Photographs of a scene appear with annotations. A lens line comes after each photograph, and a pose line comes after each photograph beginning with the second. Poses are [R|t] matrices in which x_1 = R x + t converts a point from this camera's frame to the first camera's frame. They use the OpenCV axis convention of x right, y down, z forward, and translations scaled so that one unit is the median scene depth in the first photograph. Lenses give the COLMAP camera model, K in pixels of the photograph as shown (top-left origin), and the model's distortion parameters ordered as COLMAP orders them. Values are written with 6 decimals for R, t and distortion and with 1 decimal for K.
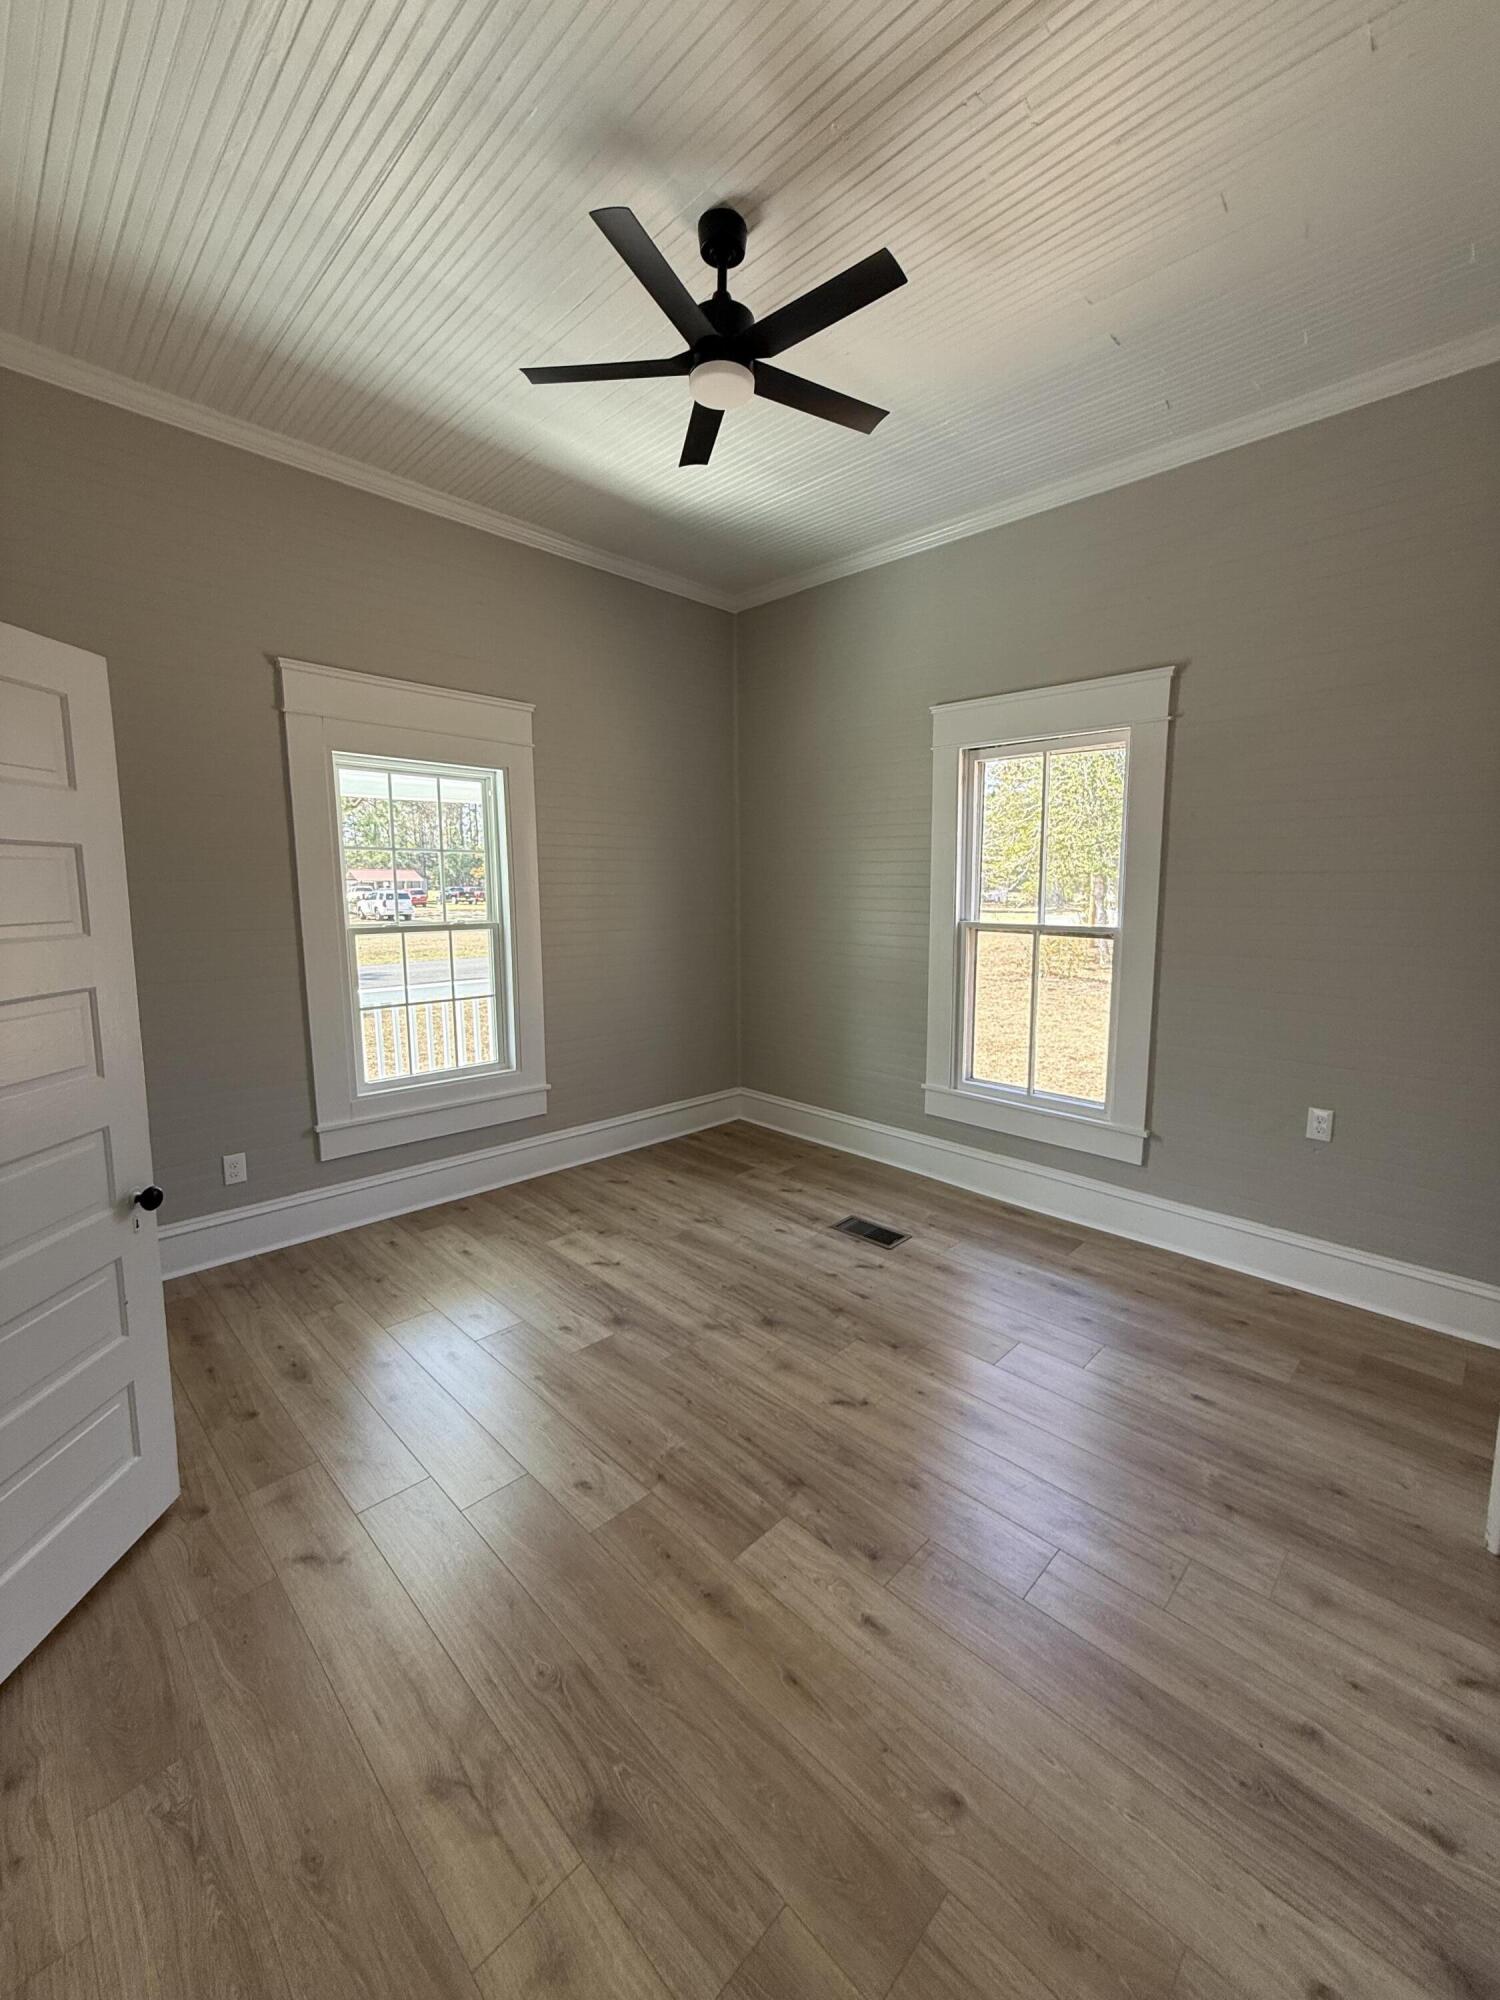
lens RADIAL K [[798.5, 0, 758.4], [0, 798.5, 983.8], [0, 0, 1]] dist [-0.000237, 0.000019]
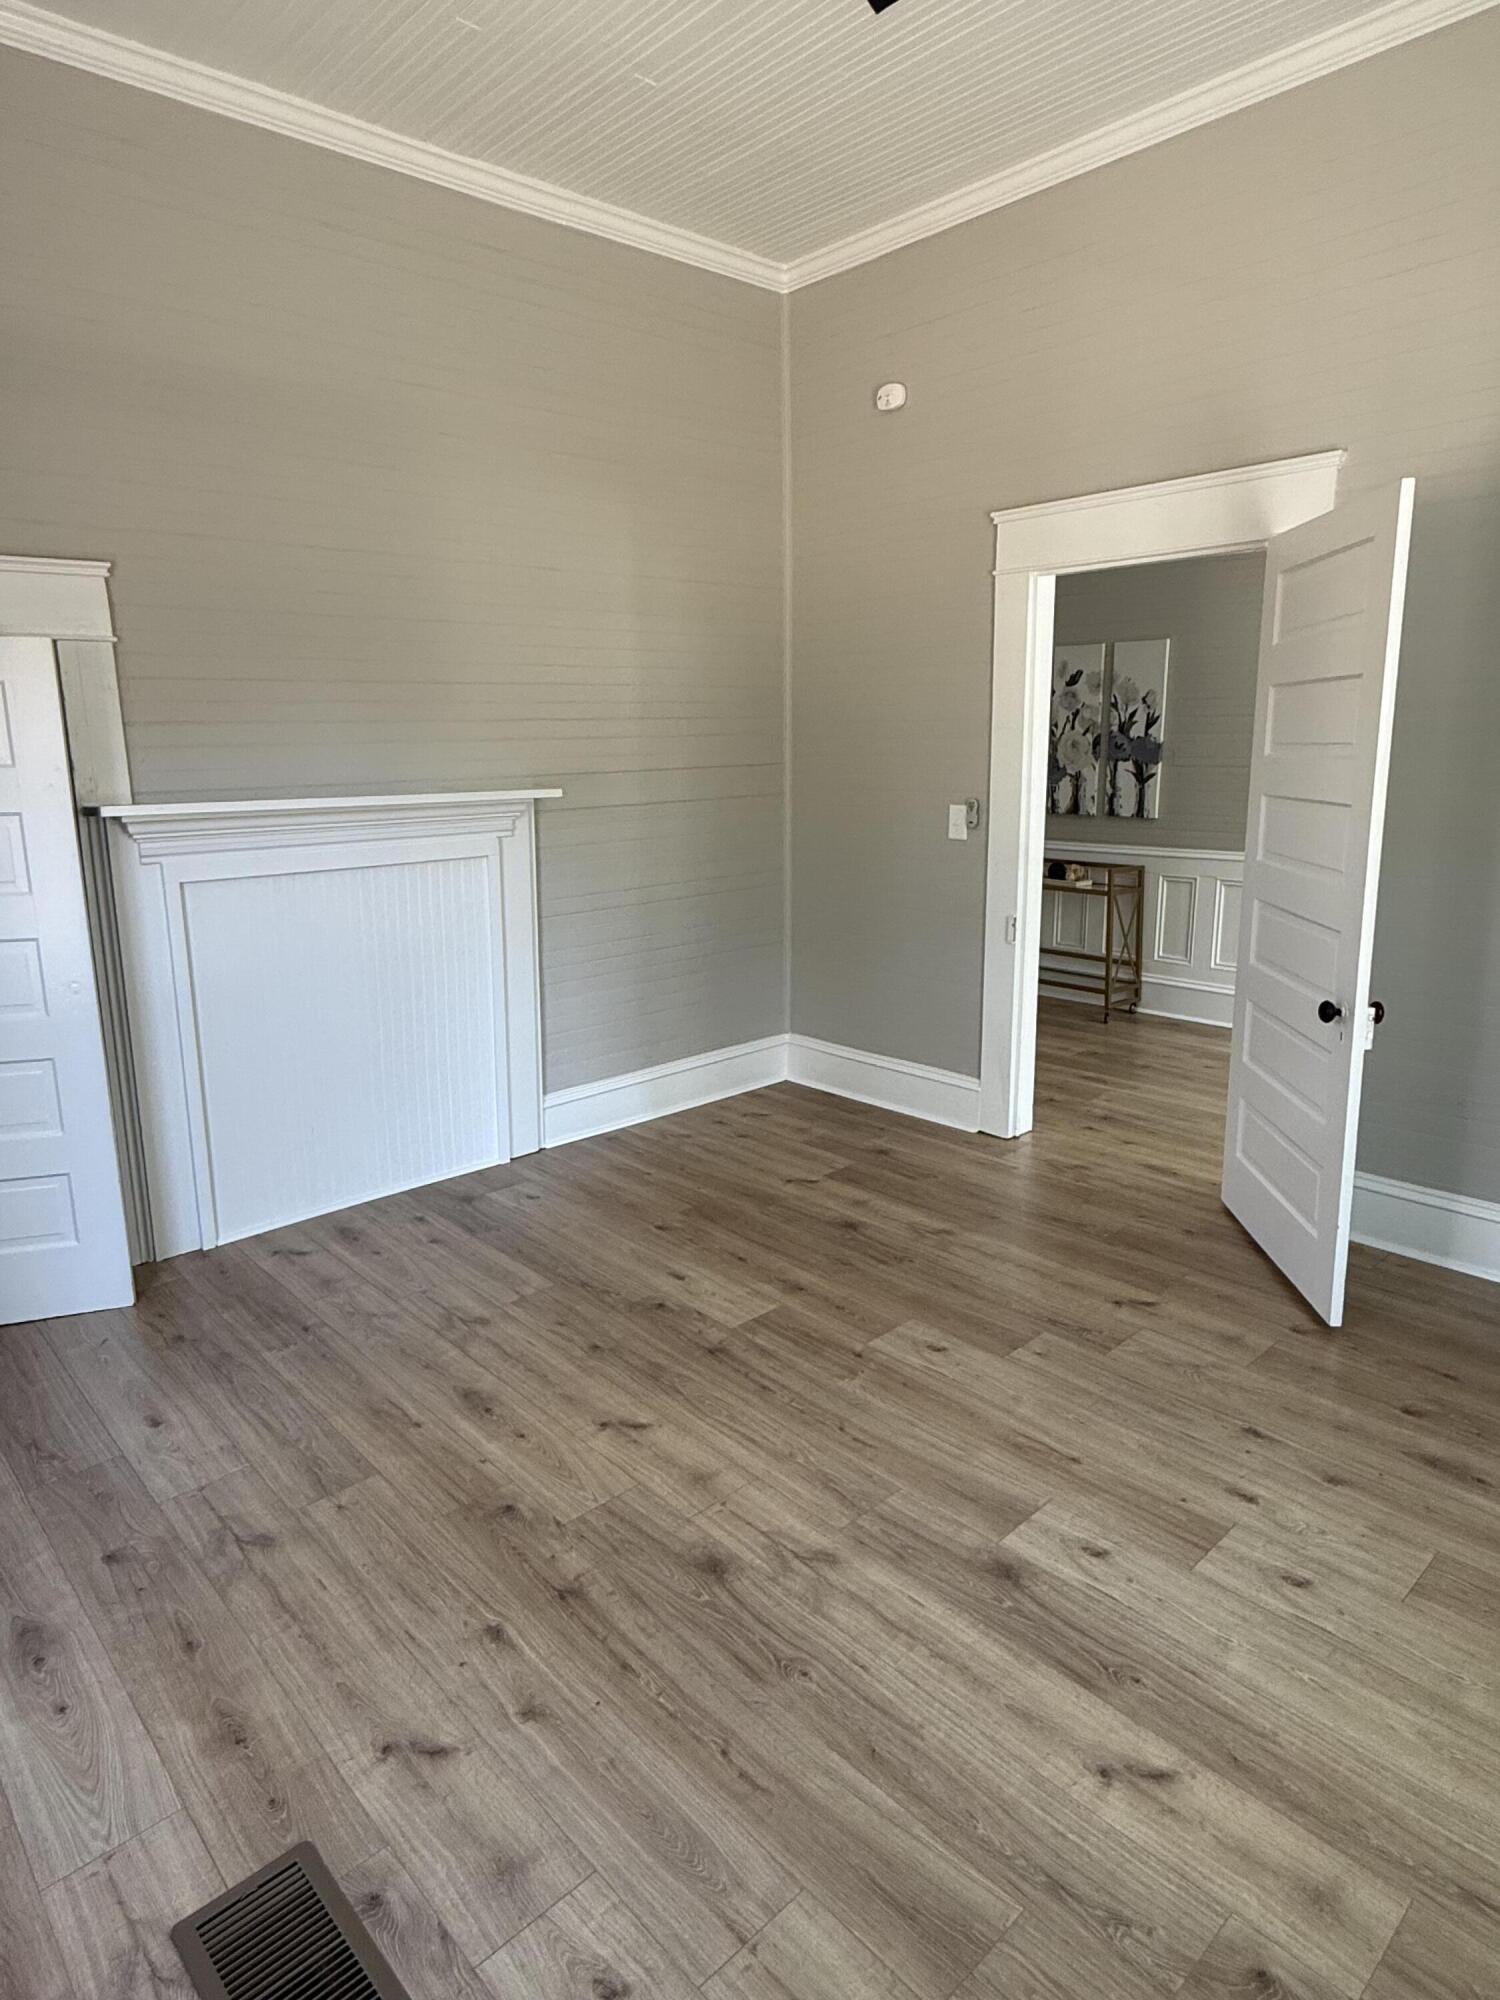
lens RADIAL K [[1176.1, 0, 772.3], [0, 1176.1, 995.1], [0, 0, 1]] dist [-0.001456, -0.000592]
pose [[-0.999302, -0.001130, 0.037351, -0.054765], [0.011371, 0.942949, 0.332744, -0.186646], [-0.035596, 0.332936, -0.942277, 1.645520]]
